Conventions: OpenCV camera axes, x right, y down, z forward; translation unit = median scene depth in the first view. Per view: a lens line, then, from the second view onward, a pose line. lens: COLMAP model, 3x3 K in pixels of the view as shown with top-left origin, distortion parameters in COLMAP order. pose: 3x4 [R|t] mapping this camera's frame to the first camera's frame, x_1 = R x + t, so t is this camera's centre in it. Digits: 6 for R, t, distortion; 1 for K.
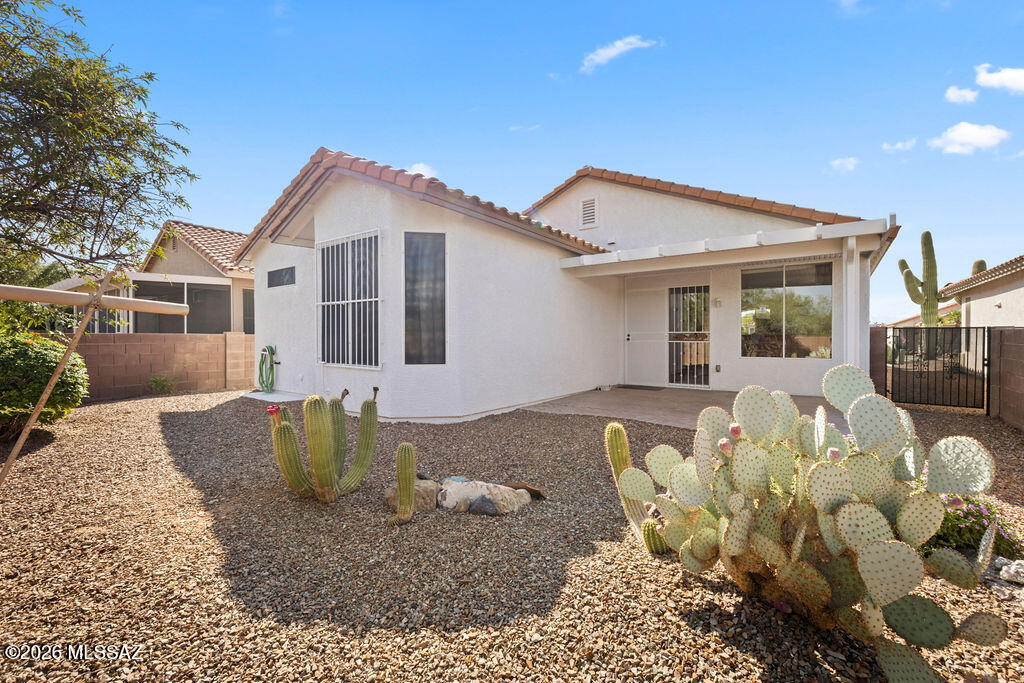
lens RADIAL K [[434.9, 0, 509.6], [0, 434.9, 338.4], [0, 0, 1]] dist [0.000578, -0.000157]
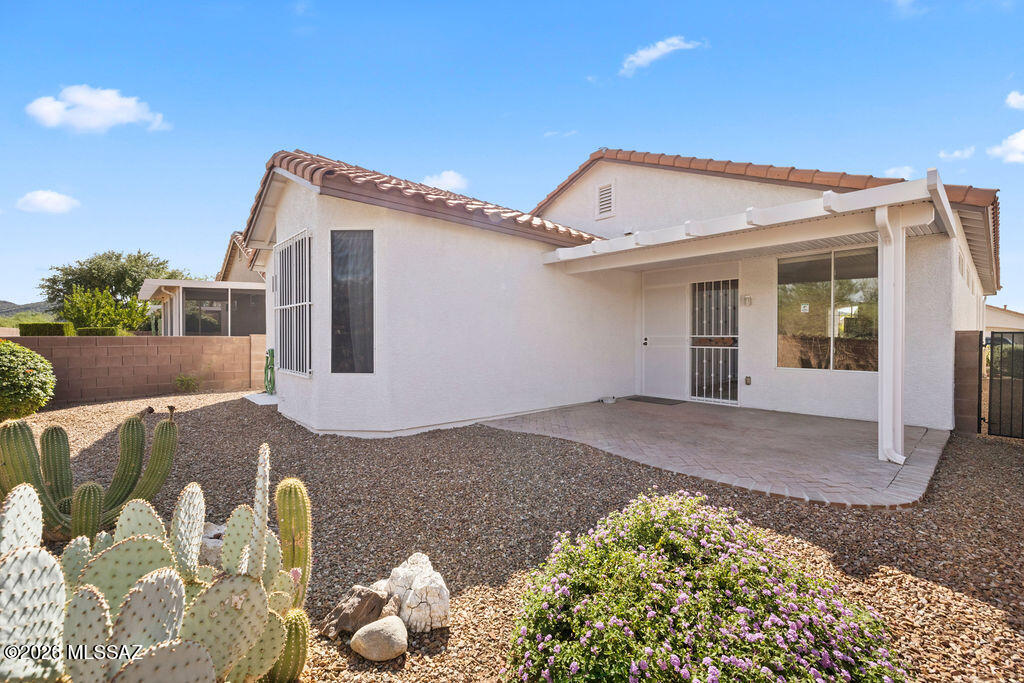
lens RADIAL K [[434.9, 0, 509.6], [0, 434.9, 338.4], [0, 0, 1]] dist [0.000578, -0.000157]
pose [[0.978365, 0.002997, -0.206864, 0.208170], [-0.002601, 0.999994, 0.002189, -0.010708], [0.206869, -0.001604, 0.978367, 0.108039]]
